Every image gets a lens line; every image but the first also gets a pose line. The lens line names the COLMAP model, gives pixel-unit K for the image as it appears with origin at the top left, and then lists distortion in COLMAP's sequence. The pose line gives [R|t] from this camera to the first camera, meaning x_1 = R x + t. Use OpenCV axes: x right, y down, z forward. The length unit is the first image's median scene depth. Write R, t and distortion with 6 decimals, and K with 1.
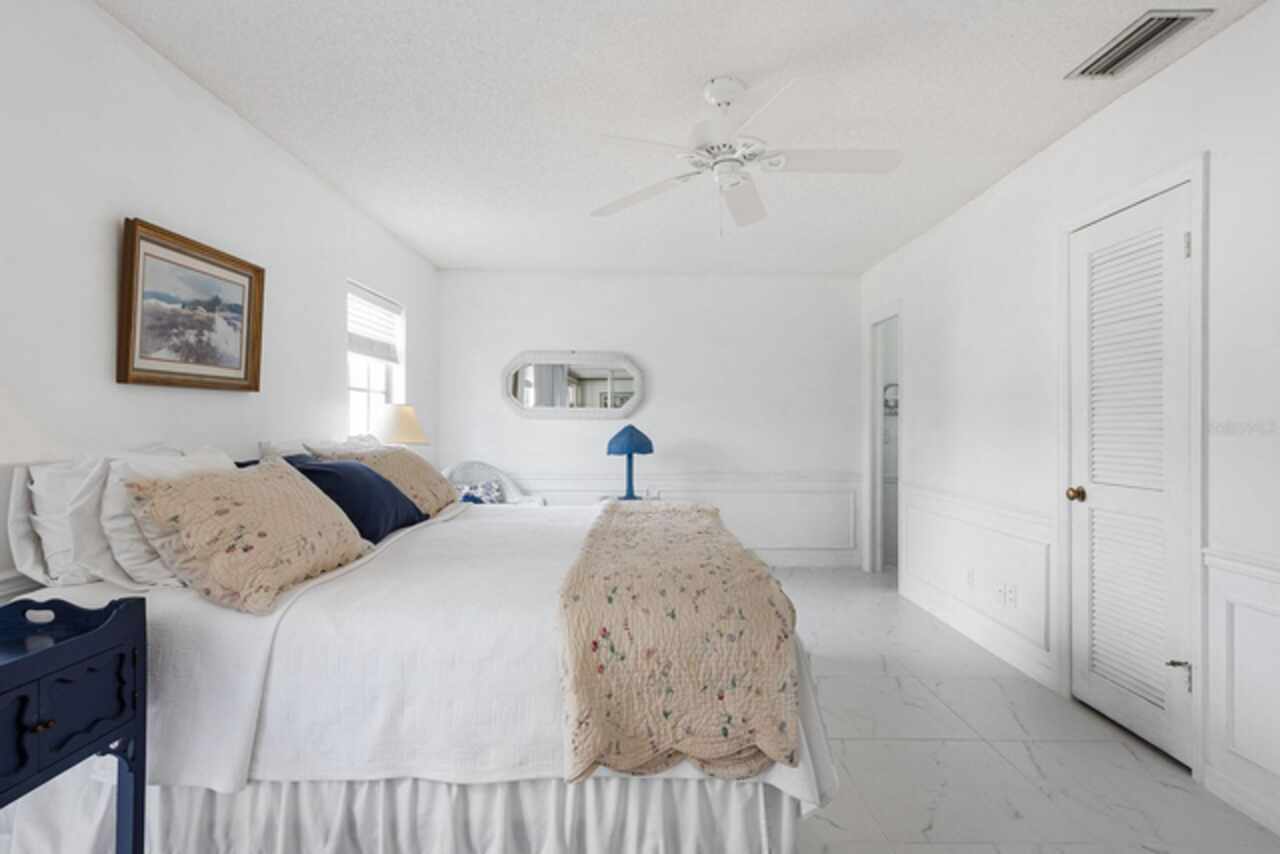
lens RADIAL K [[648.3, 0, 642.8], [0, 648.3, 420.9], [0, 0, 1]] dist [0.022840, -0.011563]
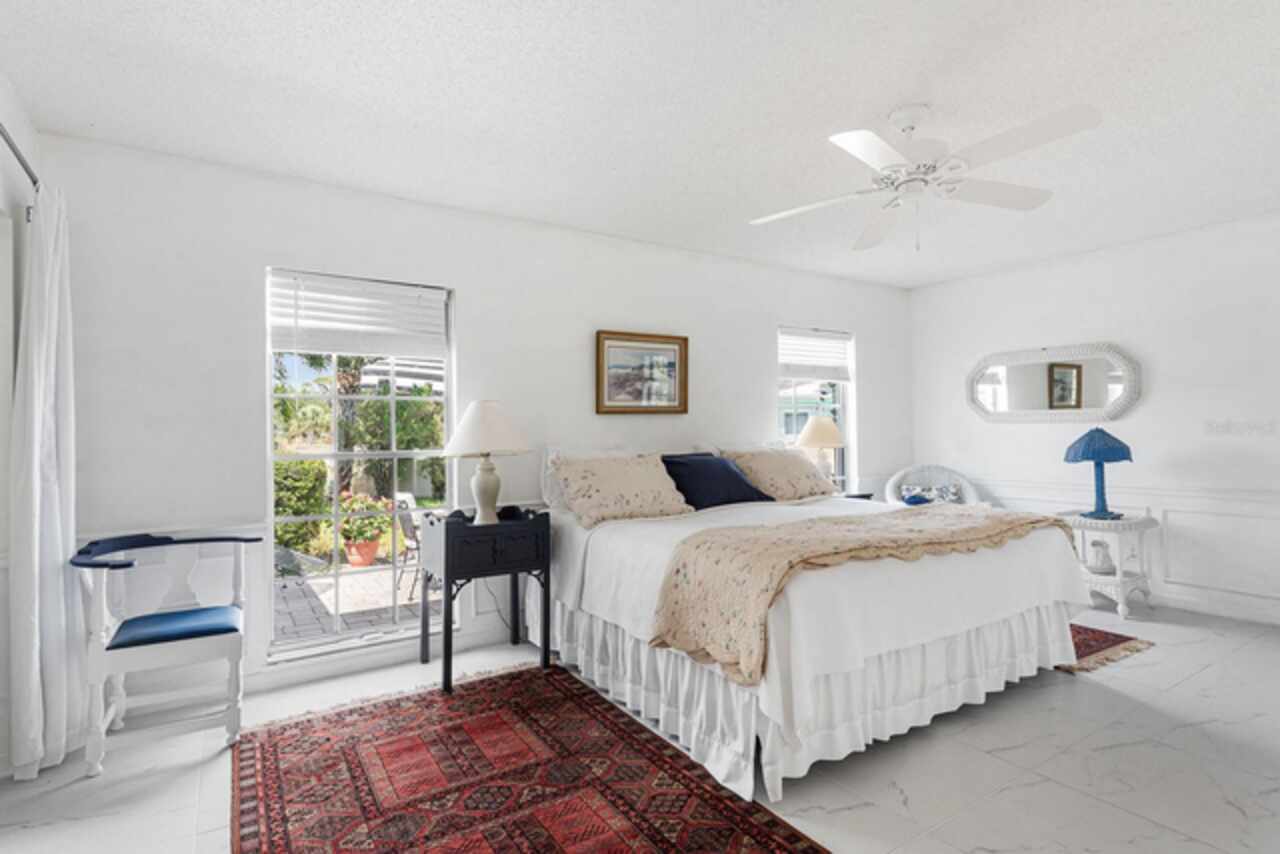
lens RADIAL K [[640.7, 0, 633.0], [0, 640.7, 426.2], [0, 0, 1]] dist [0.003342, -0.001193]
pose [[0.525835, -0.023070, -0.850274, 1.125593], [0.019906, 0.999692, -0.014814, 0.011903], [0.850354, -0.009135, 0.526132, 0.084839]]
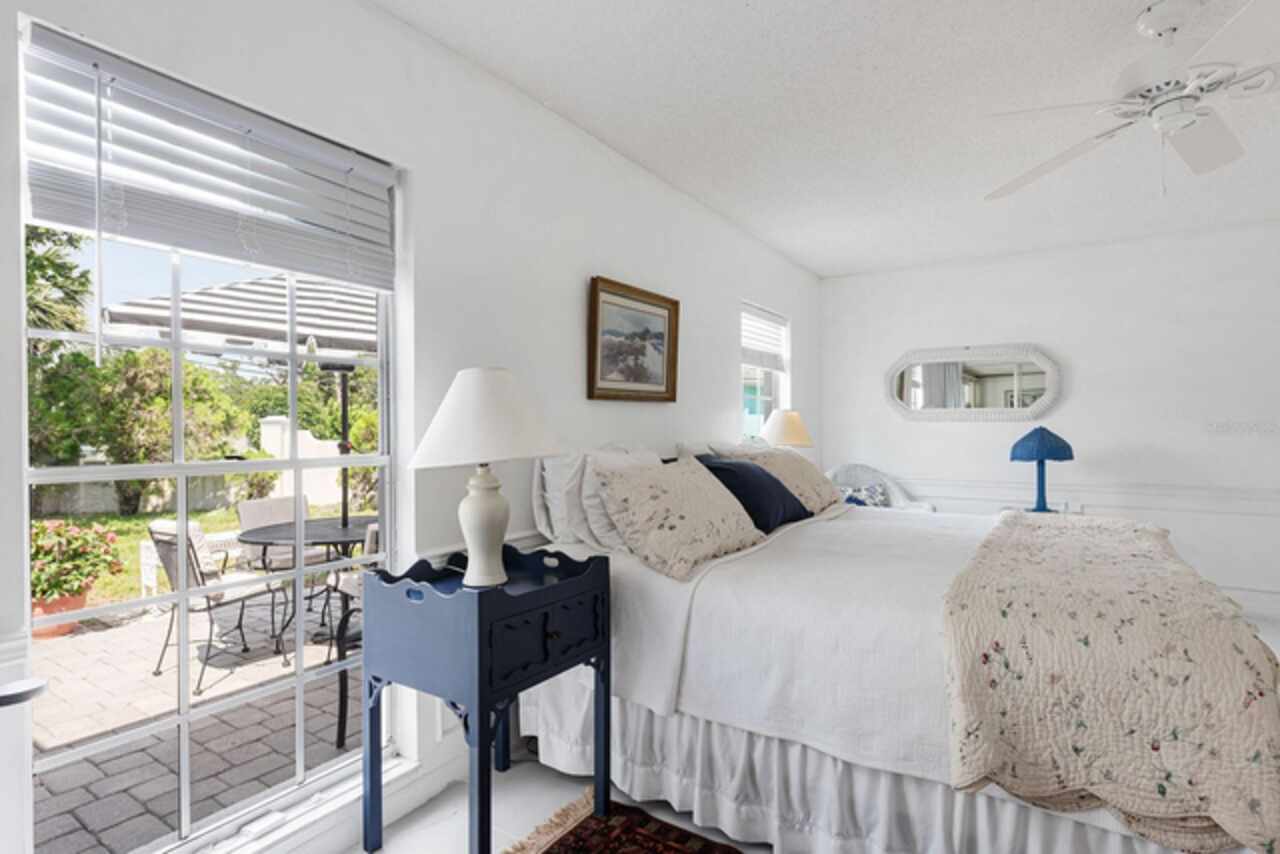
lens RADIAL K [[640.7, 0, 633.0], [0, 640.7, 426.2], [0, 0, 1]] dist [0.003342, -0.001193]
pose [[0.829615, -0.007956, -0.558279, 0.023870], [0.009755, 0.999952, 0.000247, -0.001165], [0.558251, -0.005651, 0.829653, -0.066705]]
